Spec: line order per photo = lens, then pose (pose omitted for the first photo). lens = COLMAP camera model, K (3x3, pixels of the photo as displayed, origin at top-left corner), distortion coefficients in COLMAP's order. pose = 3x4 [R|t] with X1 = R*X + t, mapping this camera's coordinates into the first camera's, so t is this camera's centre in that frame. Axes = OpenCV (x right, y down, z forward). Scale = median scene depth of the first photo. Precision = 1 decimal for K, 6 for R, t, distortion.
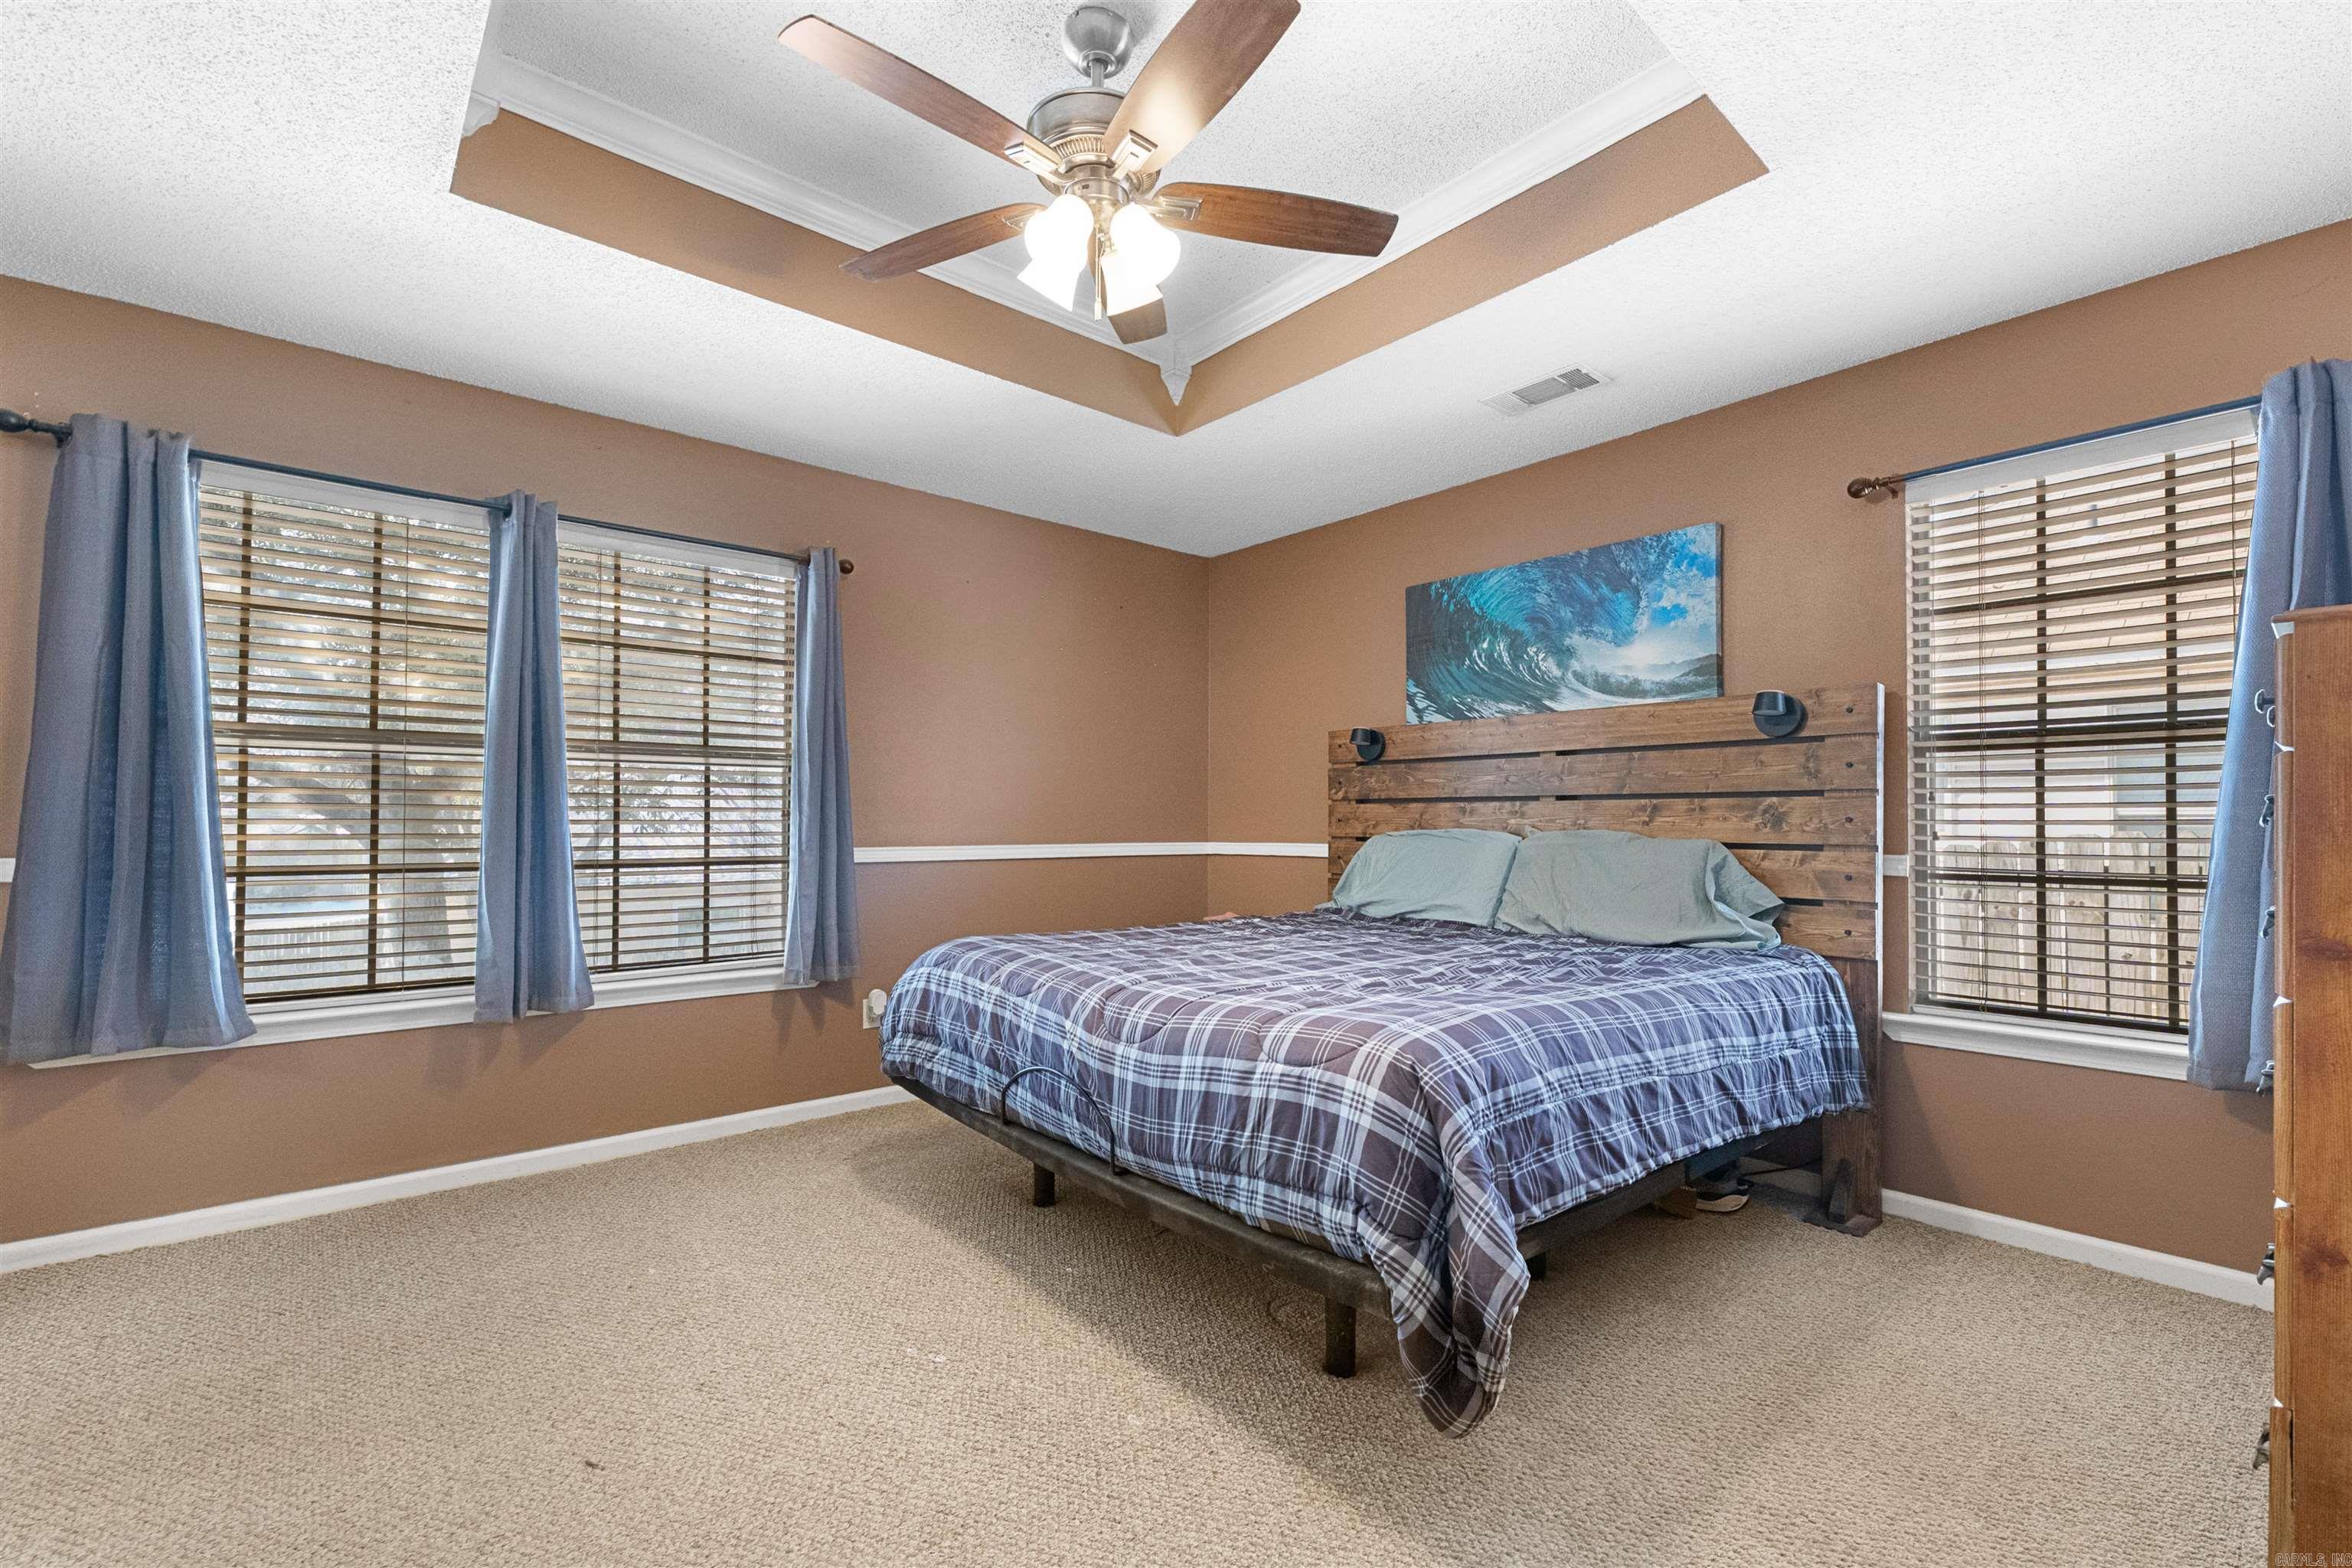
lens RADIAL K [[1012.0, 0, 1185.6], [0, 1012.0, 808.1], [0, 0, 1]] dist [0.001034, -0.000259]
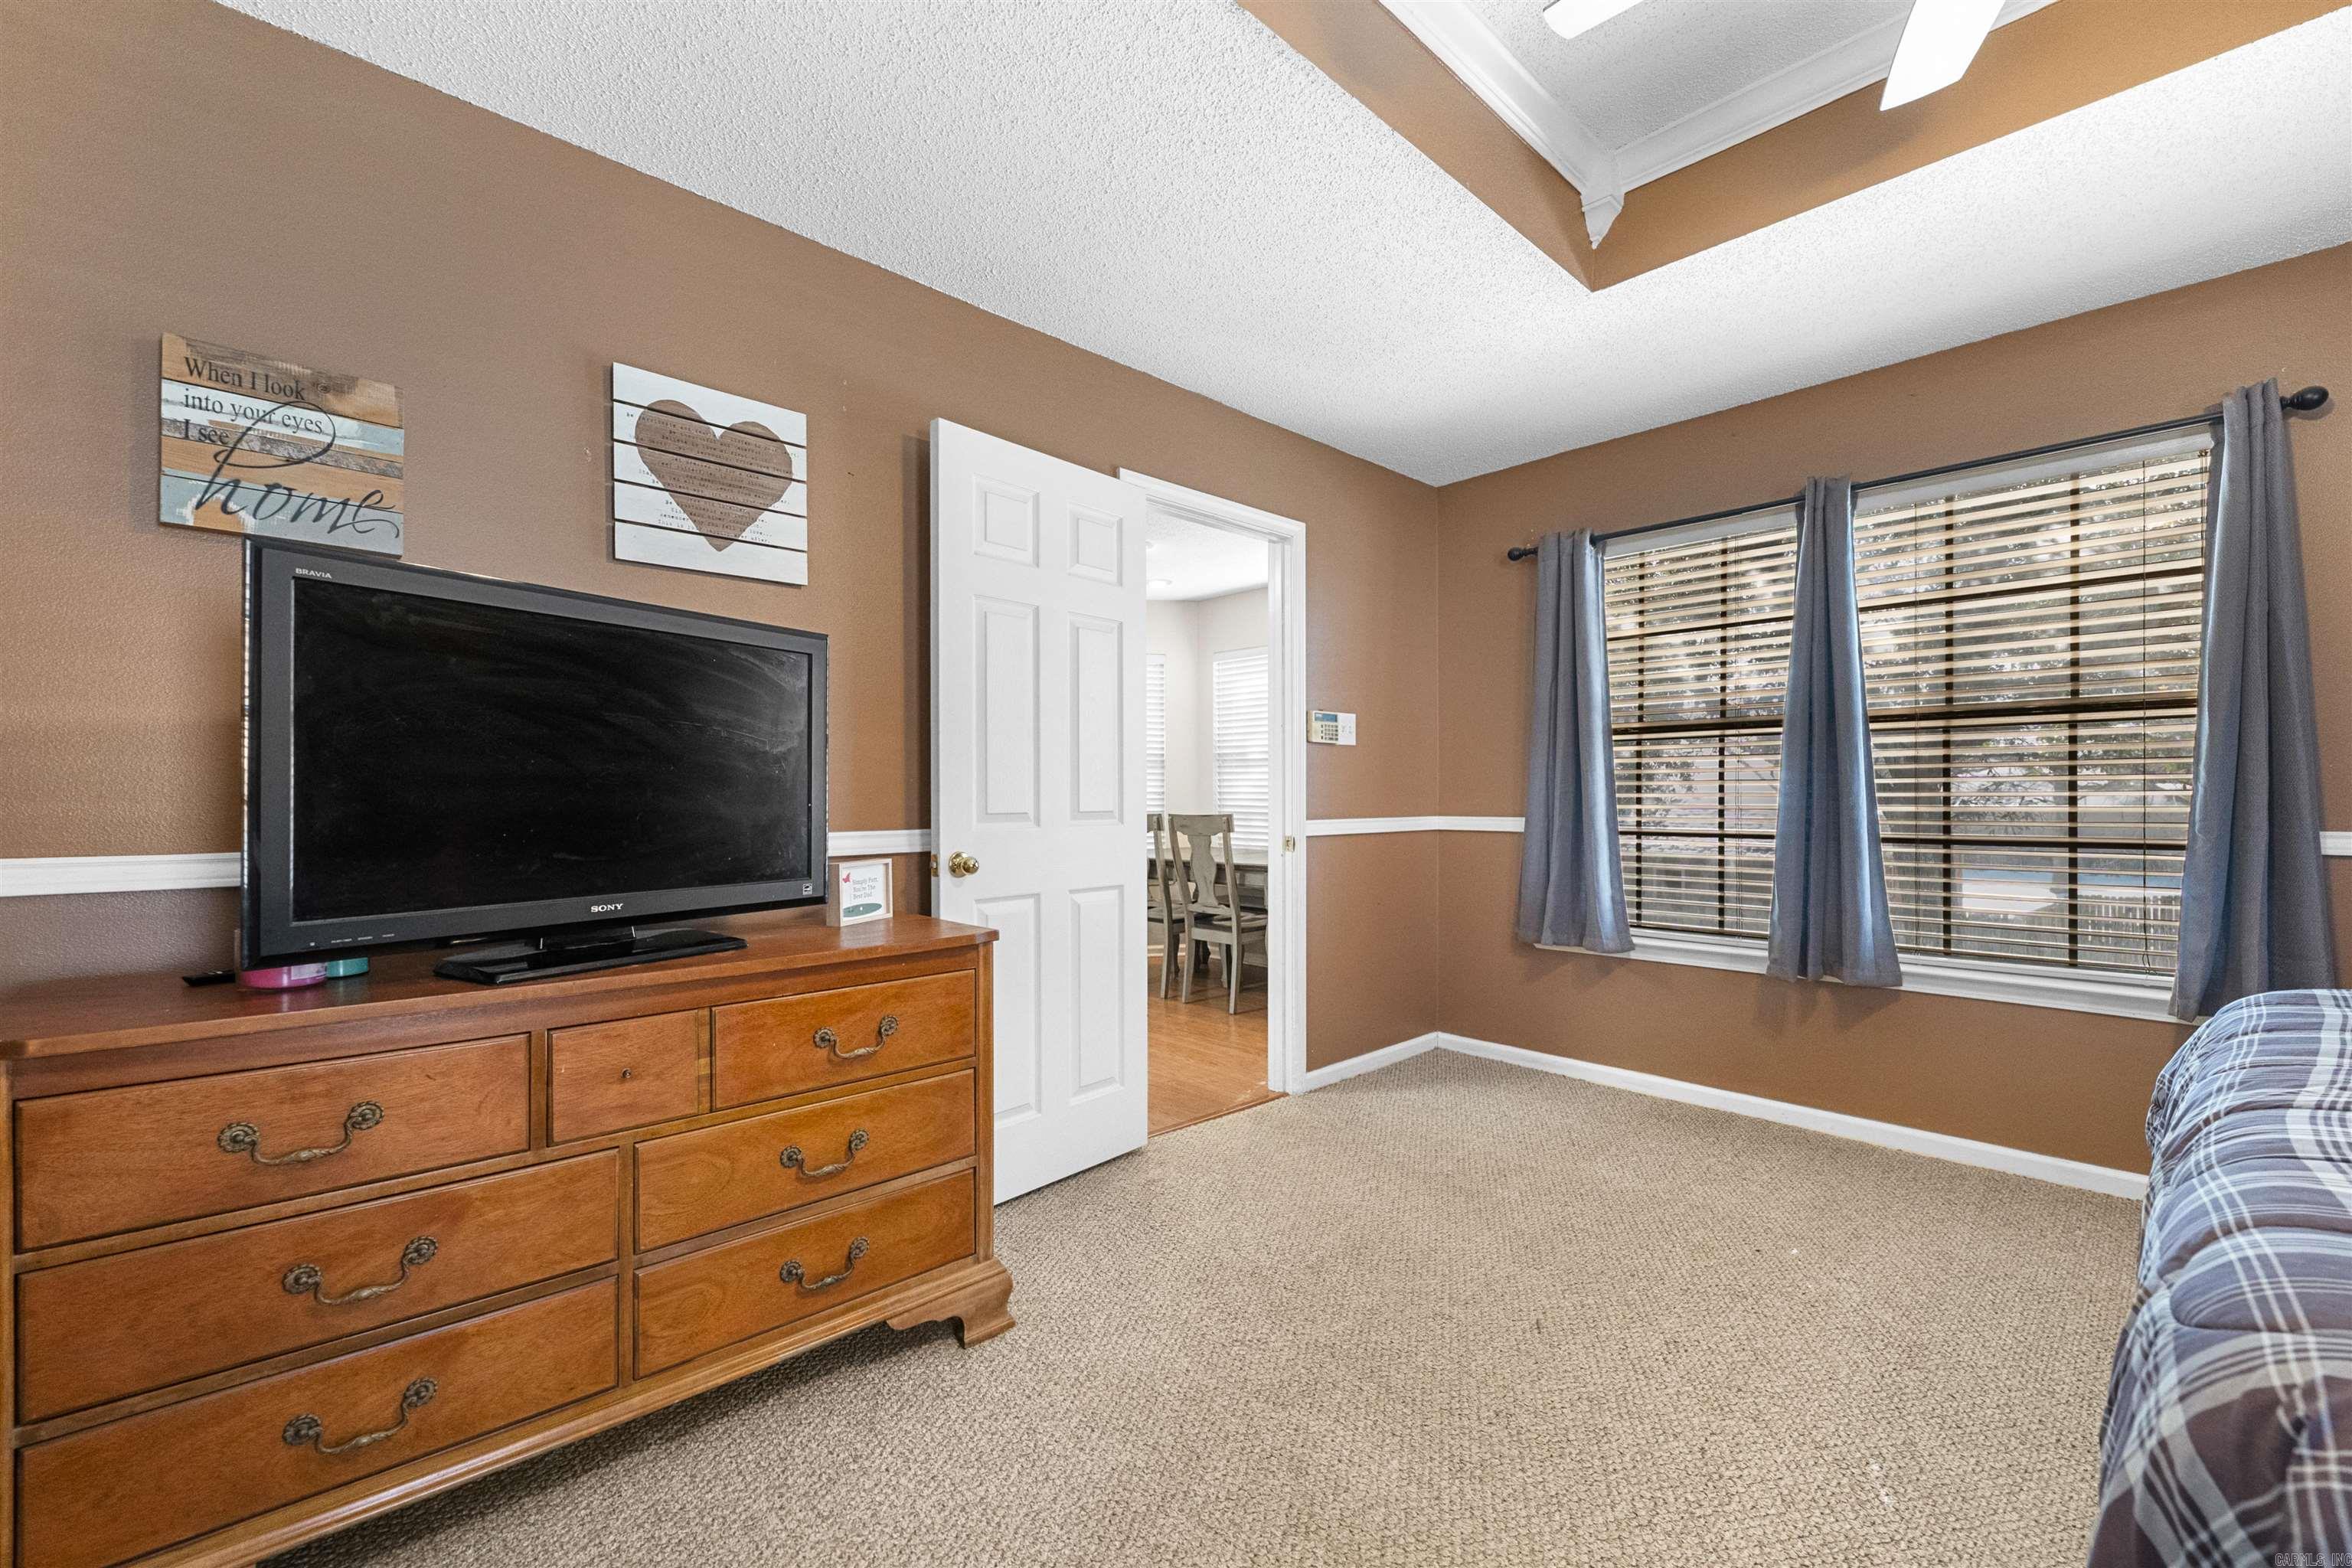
lens RADIAL K [[964.1, 0, 1179.1], [0, 964.1, 794.5], [0, 0, 1]] dist [0.000956, -0.000244]
pose [[0.039120, -0.001103, -0.999234, 0.285942], [0.018108, 0.999836, -0.000395, 0.002215], [0.999070, -0.018078, 0.039133, 0.276257]]
